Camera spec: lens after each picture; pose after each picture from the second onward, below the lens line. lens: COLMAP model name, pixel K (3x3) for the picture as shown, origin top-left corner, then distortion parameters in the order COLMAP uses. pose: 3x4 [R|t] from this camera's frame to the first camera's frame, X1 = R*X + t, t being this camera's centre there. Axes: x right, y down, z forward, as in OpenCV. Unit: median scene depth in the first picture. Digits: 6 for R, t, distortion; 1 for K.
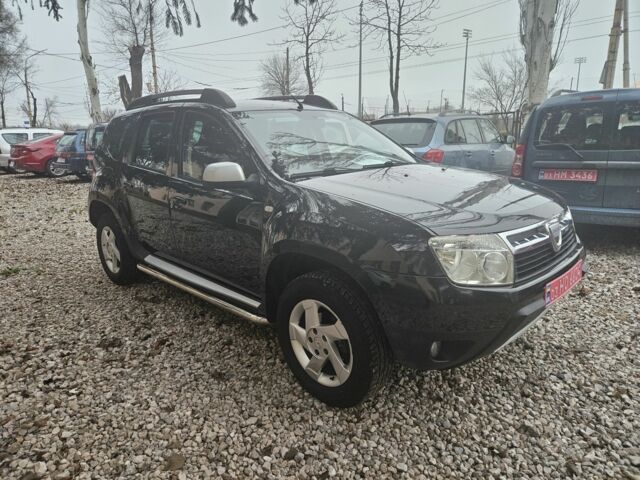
lens RADIAL K [[433.2, 0, 320.0], [0, 433.2, 240.0], [0, 0, 1]] dist [0.063175, -0.046338]
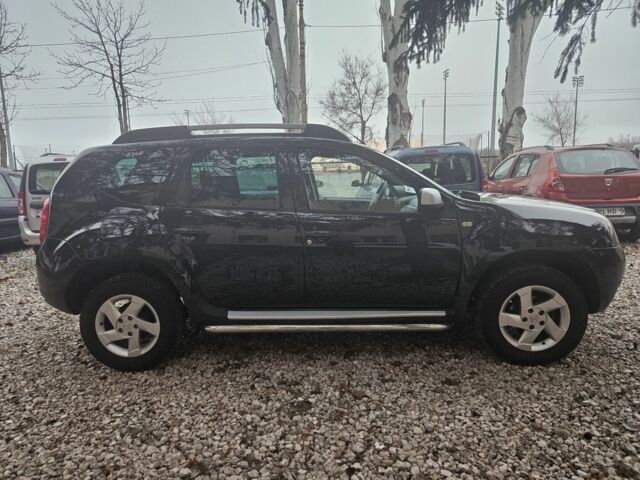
lens RADIAL K [[433.2, 0, 320.0], [0, 433.2, 240.0], [0, 0, 1]] dist [0.063175, -0.046338]
pose [[0.735501, -0.102232, 0.669767, -0.782544], [0.180495, 0.982391, -0.048259, -0.028010], [-0.653039, 0.156384, 0.741002, 0.239625]]
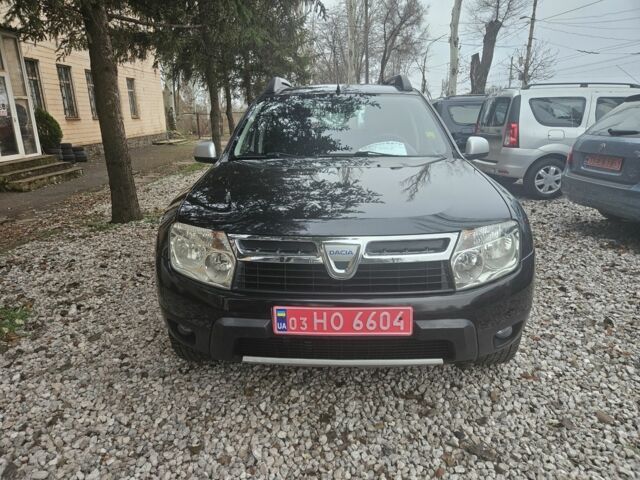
lens RADIAL K [[433.2, 0, 320.0], [0, 433.2, 240.0], [0, 0, 1]] dist [0.063175, -0.046338]
pose [[0.667356, 0.215005, -0.713028, 0.615627], [-0.178217, 0.975708, 0.127411, -0.080584], [0.723101, 0.042046, 0.689462, 0.254490]]
